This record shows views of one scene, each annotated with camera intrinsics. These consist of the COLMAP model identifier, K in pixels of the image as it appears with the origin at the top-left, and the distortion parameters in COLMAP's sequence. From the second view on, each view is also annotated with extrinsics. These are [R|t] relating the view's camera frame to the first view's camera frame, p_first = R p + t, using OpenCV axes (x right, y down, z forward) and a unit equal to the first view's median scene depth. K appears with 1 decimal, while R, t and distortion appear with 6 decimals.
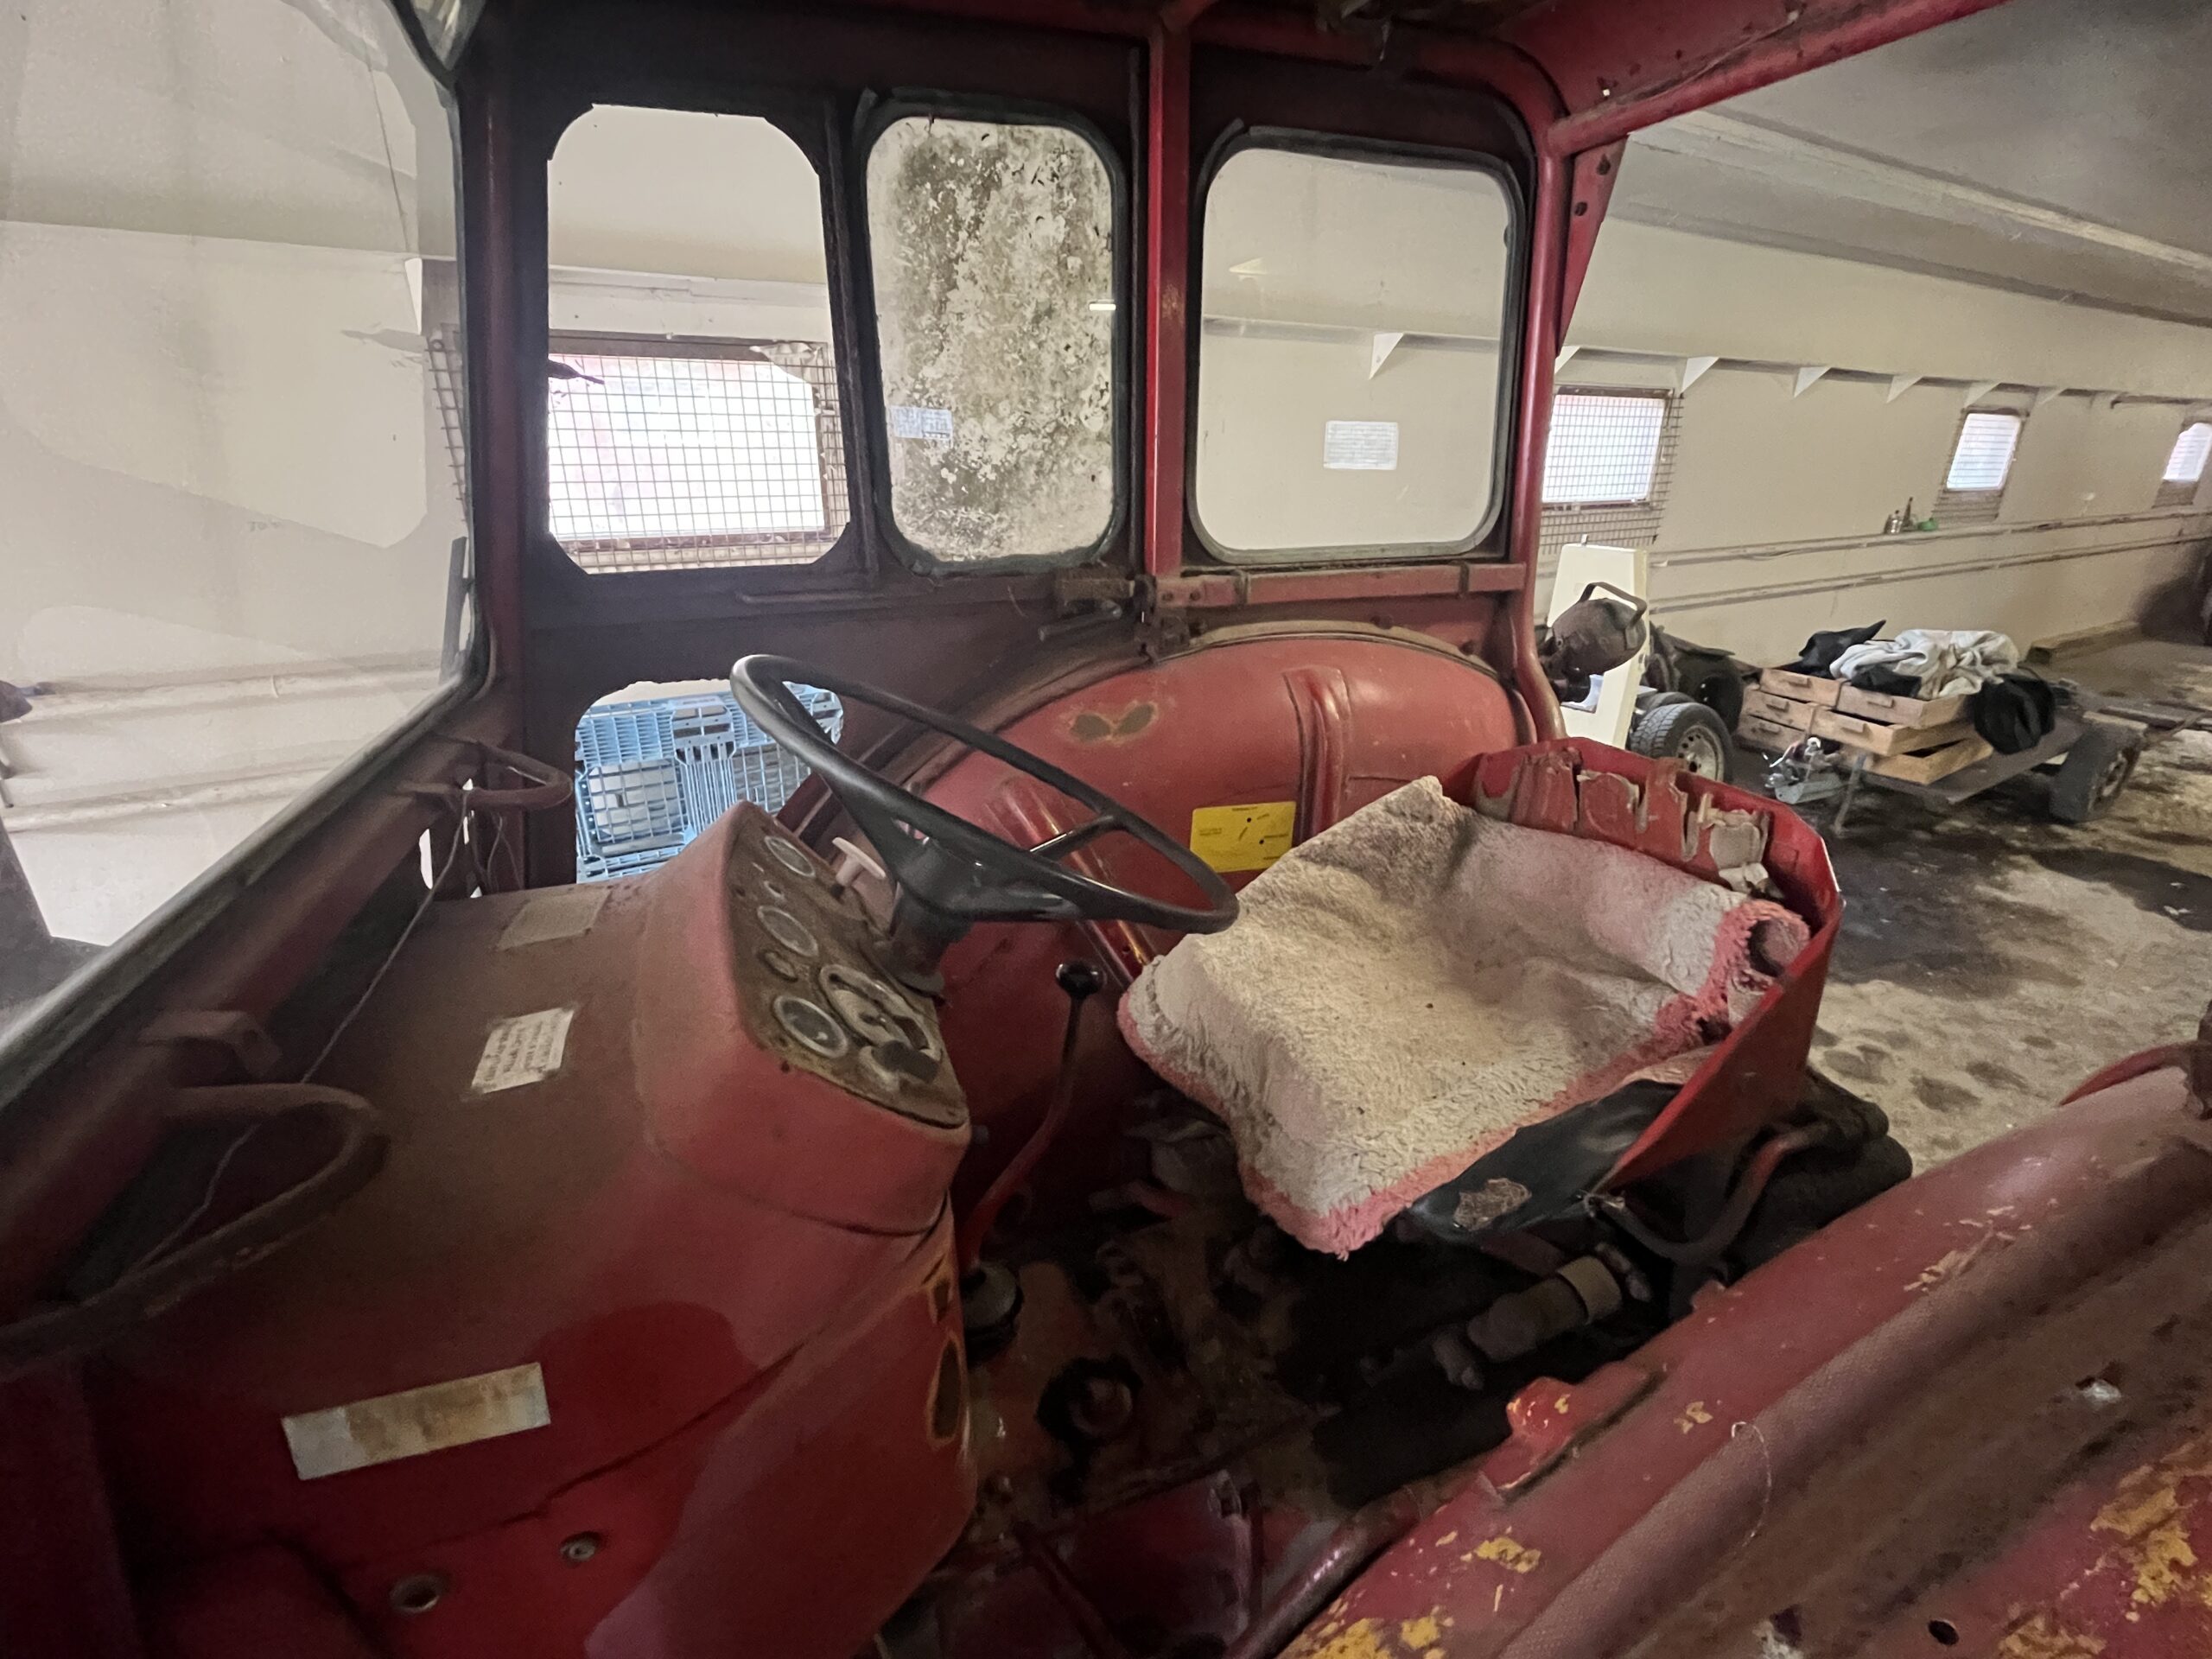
lens RADIAL K [[985.8, 0, 1084.8], [0, 985.8, 832.3], [0, 0, 1]] dist [-0.003939, -0.000607]
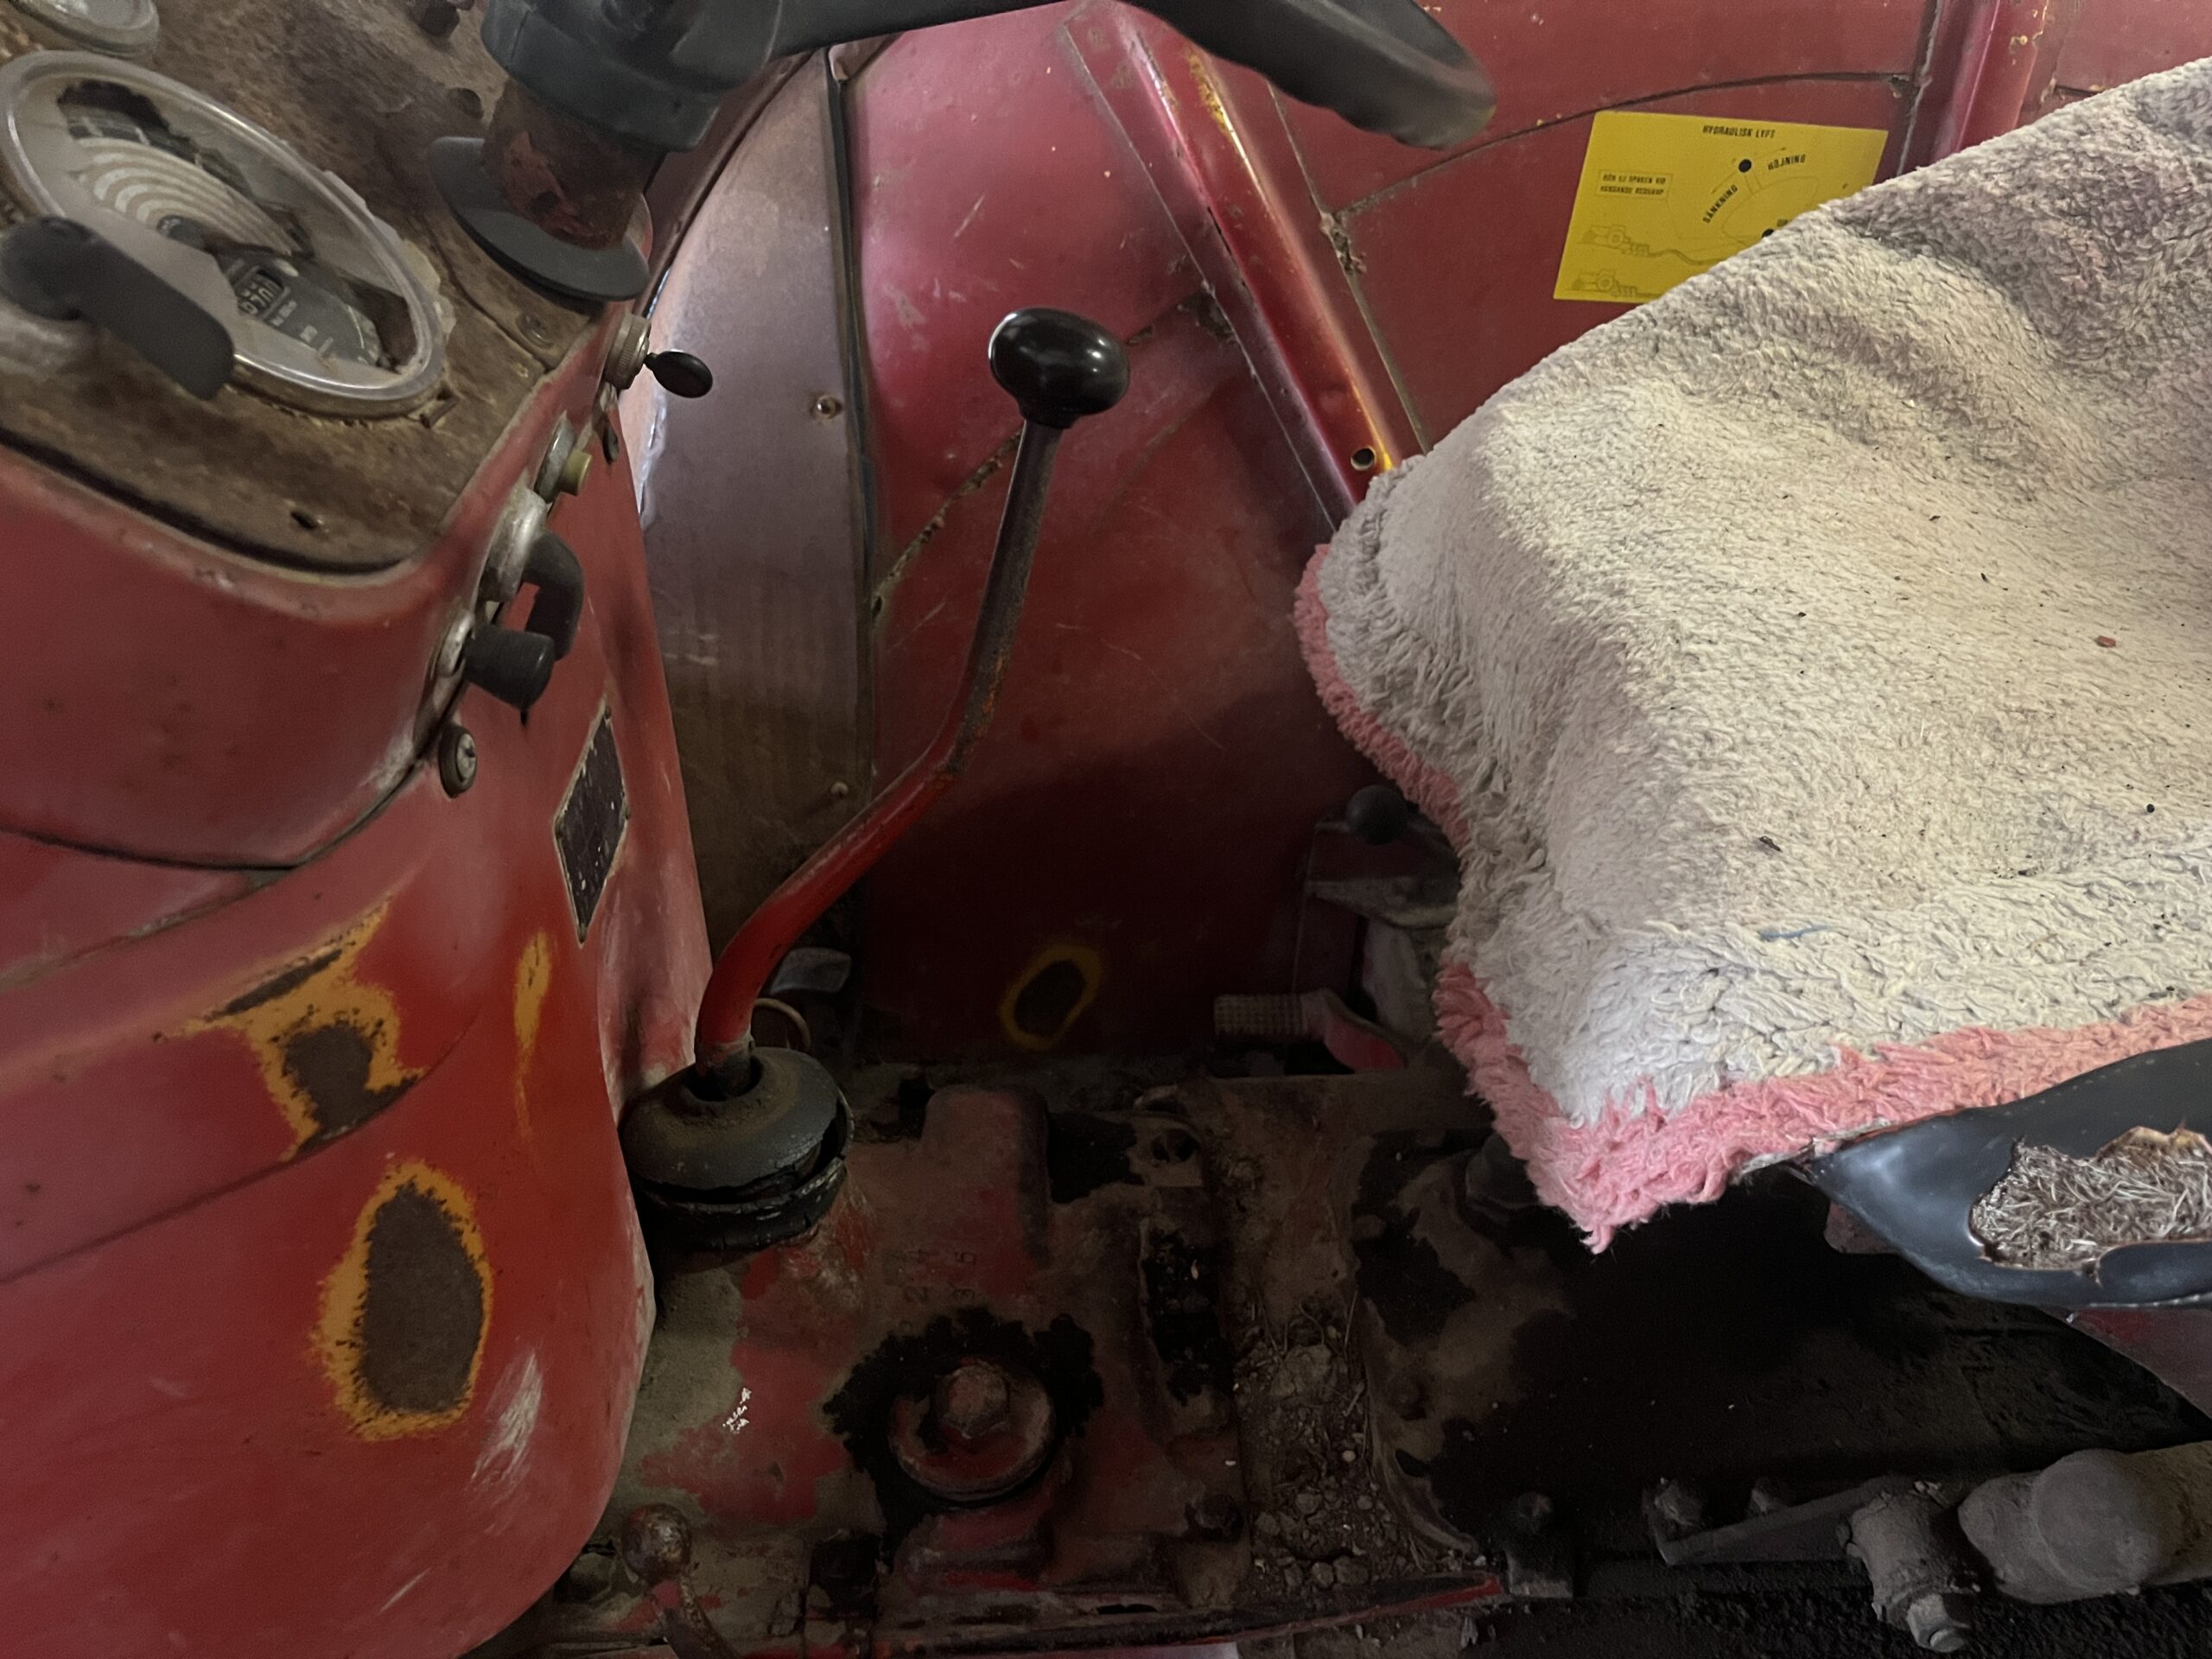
lens RADIAL K [[1717.7, 0, 1107.2], [0, 1717.7, 835.2], [0, 0, 1]] dist [0.012138, -0.009664]
pose [[0.960163, 0.191136, -0.203846, 0.159579], [-0.135773, 0.956688, 0.257516, 0.138341], [0.244238, -0.219581, 0.944527, 0.355053]]
